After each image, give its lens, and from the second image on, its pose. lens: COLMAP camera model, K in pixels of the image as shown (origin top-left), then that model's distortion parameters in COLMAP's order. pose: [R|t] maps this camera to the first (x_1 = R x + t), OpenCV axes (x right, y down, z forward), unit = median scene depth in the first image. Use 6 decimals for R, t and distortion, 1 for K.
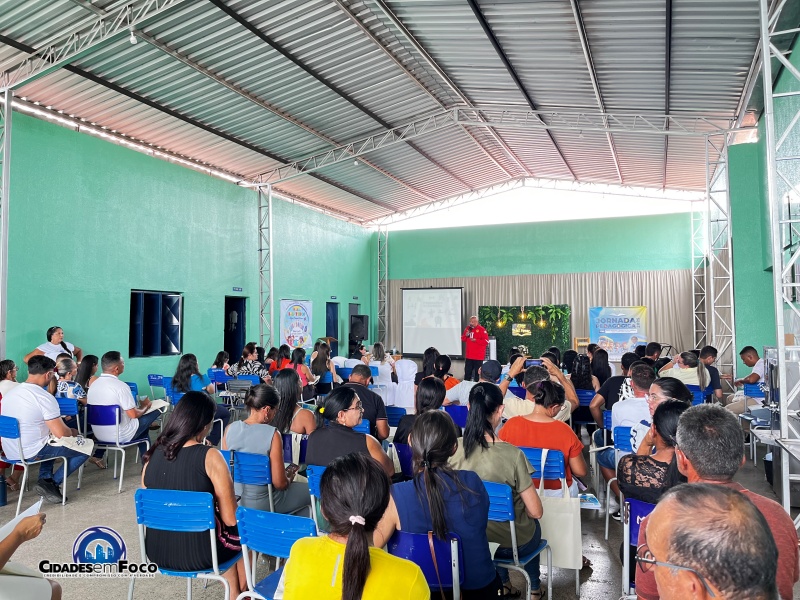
lens RADIAL K [[610.1, 0, 403.3], [0, 610.1, 293.7], [0, 0, 1]] dist [0.057165, -0.078115]
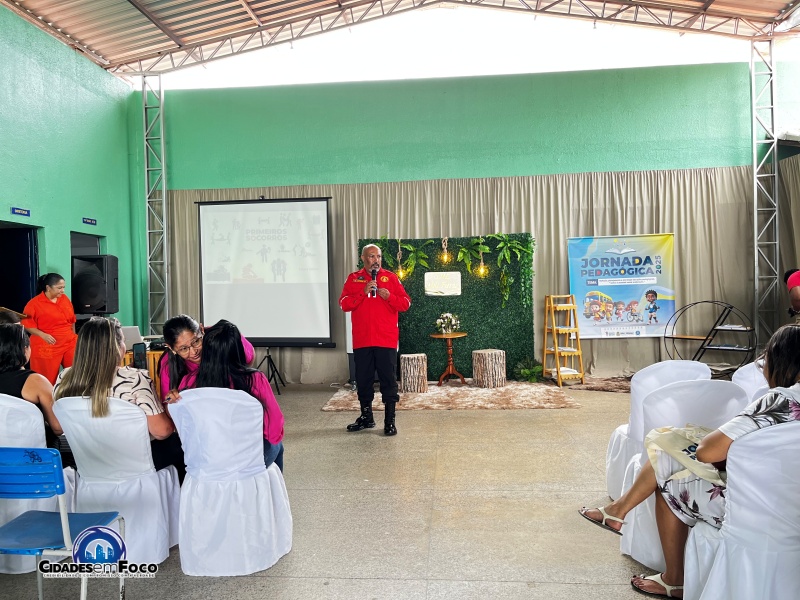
lens RADIAL K [[610.1, 0, 398.9], [0, 610.1, 301.0], [0, 0, 1]] dist [0.057165, -0.078115]
pose [[0.953445, -0.024746, 0.300549, 0.001740], [0.005009, 0.997790, 0.066263, 0.038890], [-0.301525, -0.061673, 0.951462, 0.514569]]
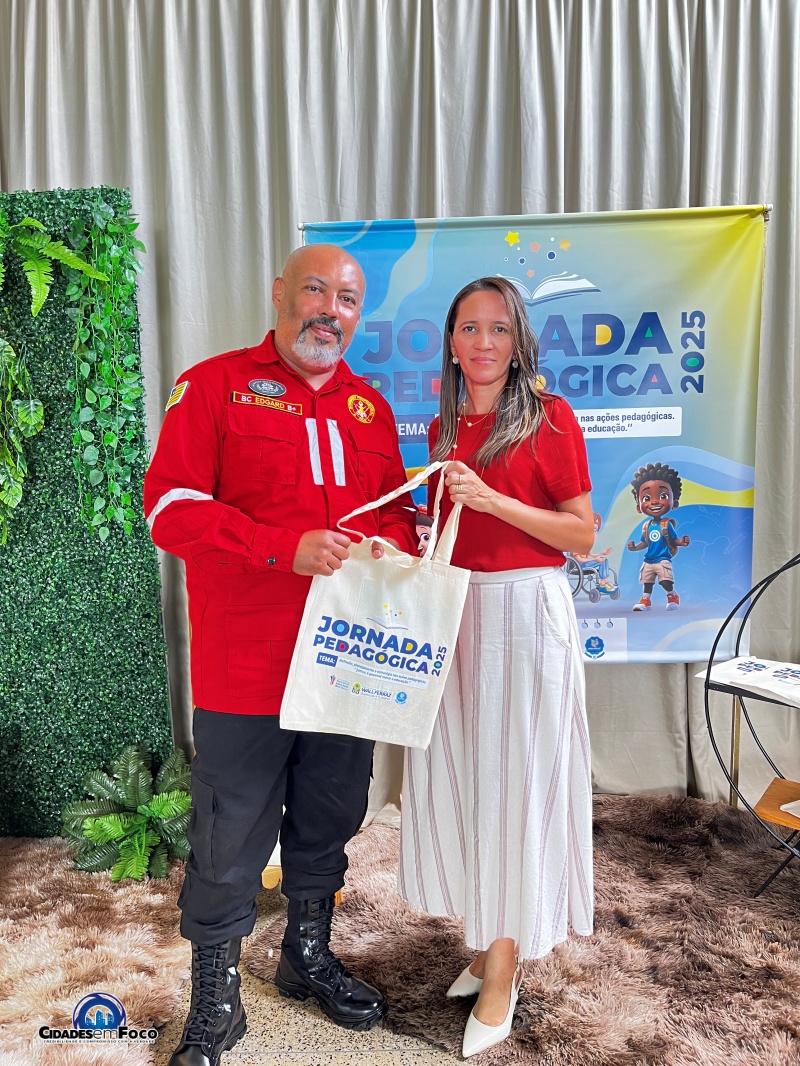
lens RADIAL K [[813.0, 0, 392.7], [0, 813.0, 531.0], [0, 0, 1]] dist [0.057165, -0.078115]
pose [[0.921704, -0.061006, 0.383068, 0.245126], [-0.008051, 0.984334, 0.176132, 0.050000], [-0.387811, -0.165426, 0.906773, 0.810029]]
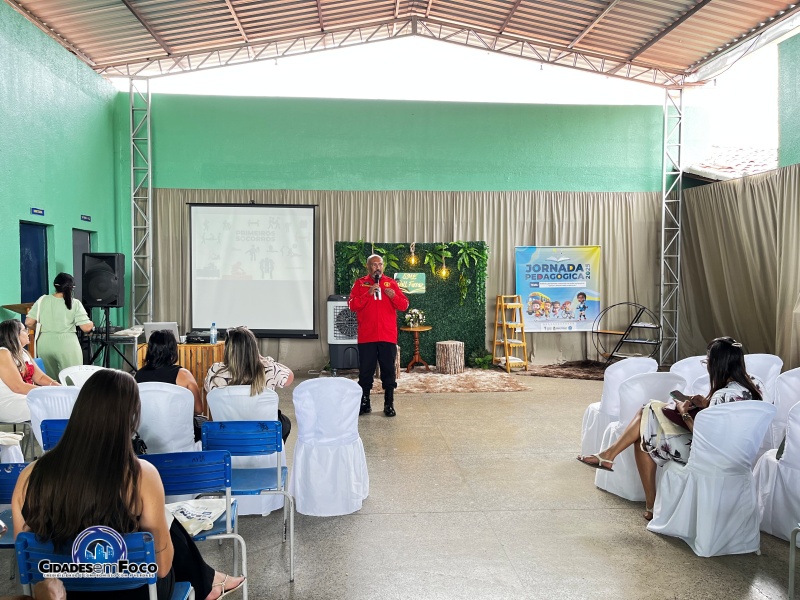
lens RADIAL K [[610.1, 0, 399.7], [0, 610.1, 293.8], [0, 0, 1]] dist [0.057165, -0.078115]
pose [[0.895056, -0.012121, 0.445789, -0.078537], [-0.025892, 0.996532, 0.079082, 0.022781], [-0.445202, -0.082325, 0.891638, 0.473892]]
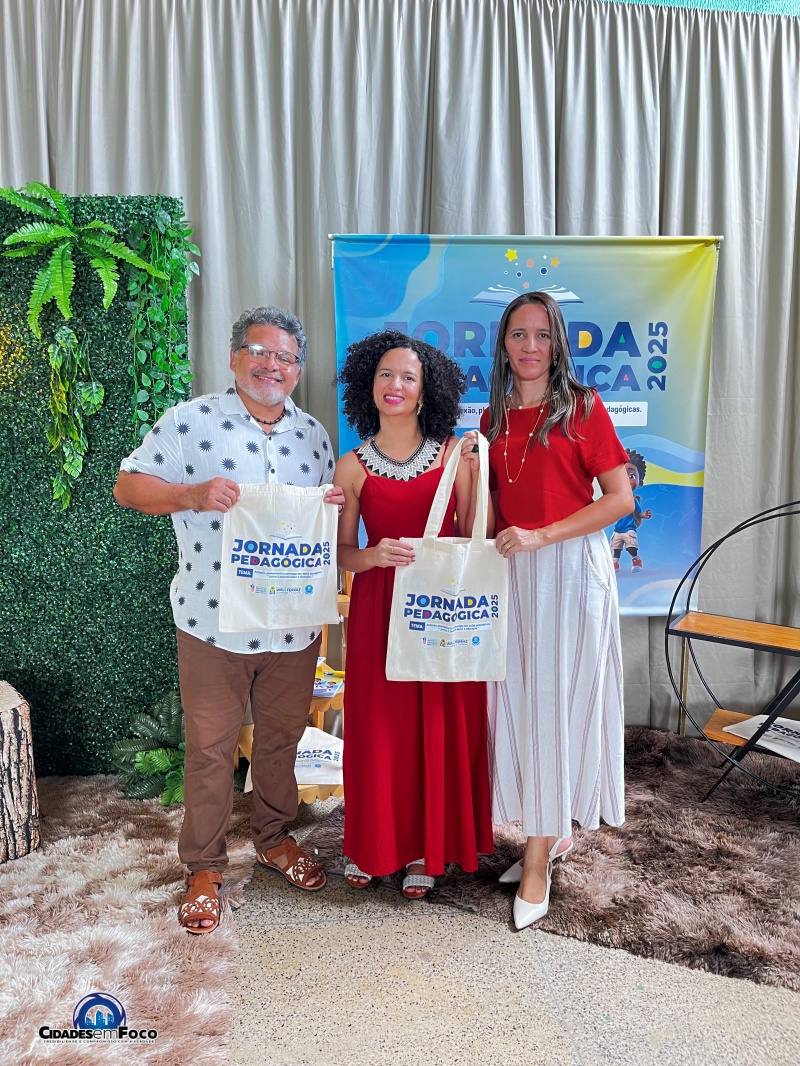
lens RADIAL K [[813.0, 0, 396.8], [0, 813.0, 537.8], [0, 0, 1]] dist [0.057165, -0.078115]
pose [[0.879926, -0.061300, 0.471141, 0.217462], [-0.033869, 0.981026, 0.190896, 0.050455], [-0.473903, -0.183931, 0.861154, 0.794920]]
